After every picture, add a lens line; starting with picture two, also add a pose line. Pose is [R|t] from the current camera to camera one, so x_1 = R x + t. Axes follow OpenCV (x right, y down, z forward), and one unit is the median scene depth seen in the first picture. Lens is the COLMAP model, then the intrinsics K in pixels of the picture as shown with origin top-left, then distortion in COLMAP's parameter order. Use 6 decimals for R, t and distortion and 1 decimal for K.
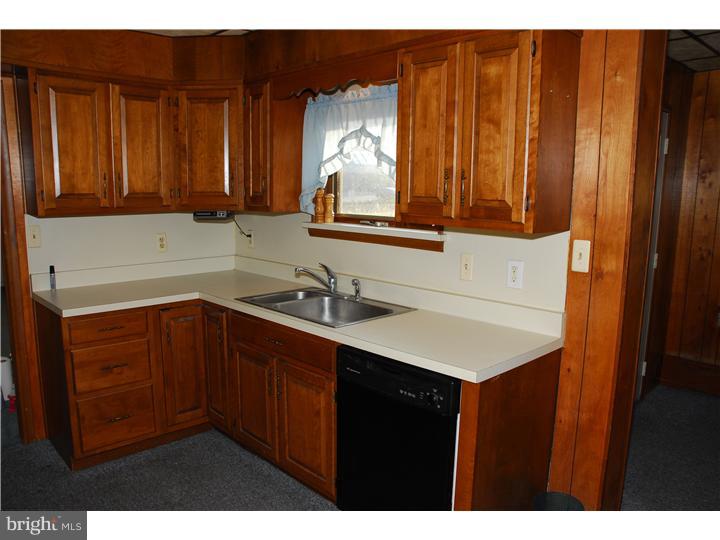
lens RADIAL K [[623.9, 0, 360.8], [0, 623.9, 277.7], [0, 0, 1]] dist [-0.146330, 0.242654]
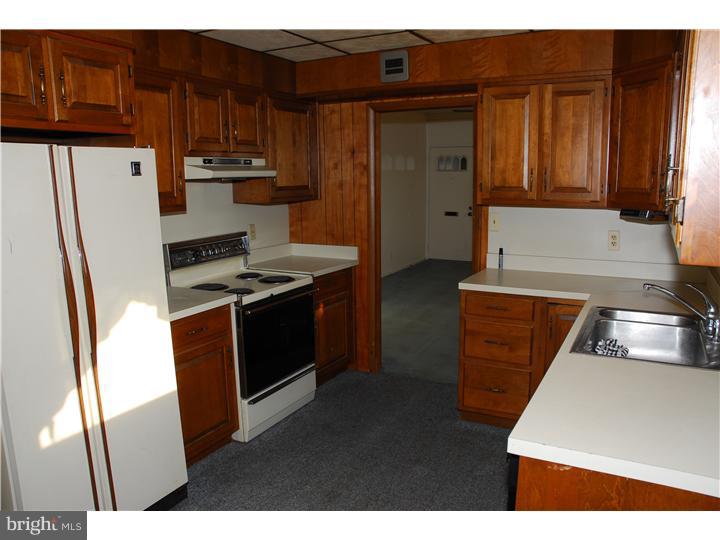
lens RADIAL K [[623.9, 0, 360.8], [0, 623.9, 277.7], [0, 0, 1]] dist [-0.146330, 0.242654]
pose [[0.282861, 0.148628, -0.947576, 0.560895], [-0.141312, 0.983598, 0.112095, -0.060319], [0.948694, 0.102197, 0.299225, 0.411741]]
